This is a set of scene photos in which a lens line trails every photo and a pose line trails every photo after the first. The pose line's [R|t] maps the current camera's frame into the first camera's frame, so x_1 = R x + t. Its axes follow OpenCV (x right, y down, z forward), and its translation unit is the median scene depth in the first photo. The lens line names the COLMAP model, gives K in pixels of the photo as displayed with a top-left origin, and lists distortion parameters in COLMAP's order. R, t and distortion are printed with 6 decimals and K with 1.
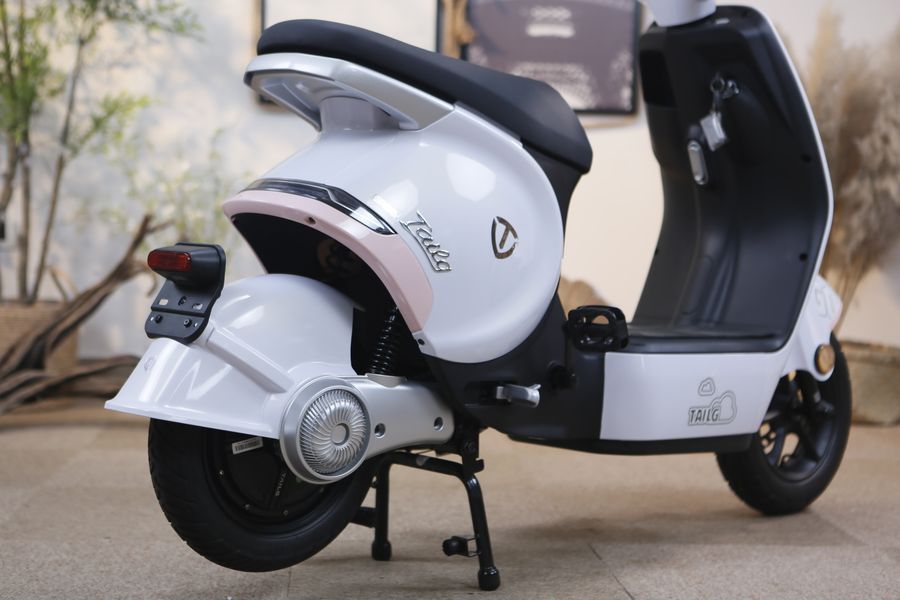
lens RADIAL K [[1625.3, 0, 455.5], [0, 1625.3, 304.2], [0, 0, 1]] dist [0.159931, 0.000000]
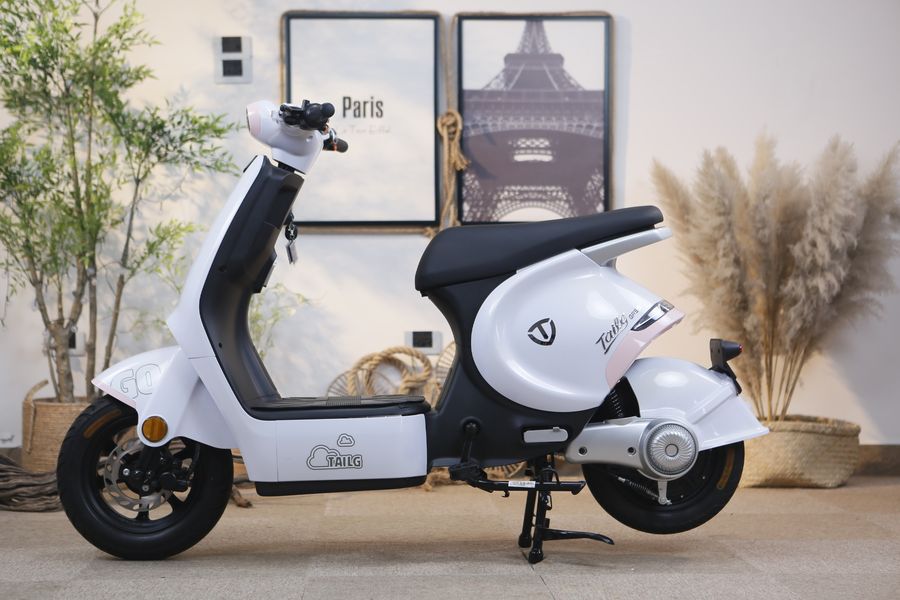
lens RADIAL K [[1576.9, 0, 450.3], [0, 1576.9, 306.2], [0, 0, 1]] dist [0.107341, 0.000000]
pose [[0.999255, -0.026334, -0.028198, 0.030210], [0.024657, 0.997997, -0.058252, 0.004513], [0.029675, 0.057514, 0.997904, -0.139236]]
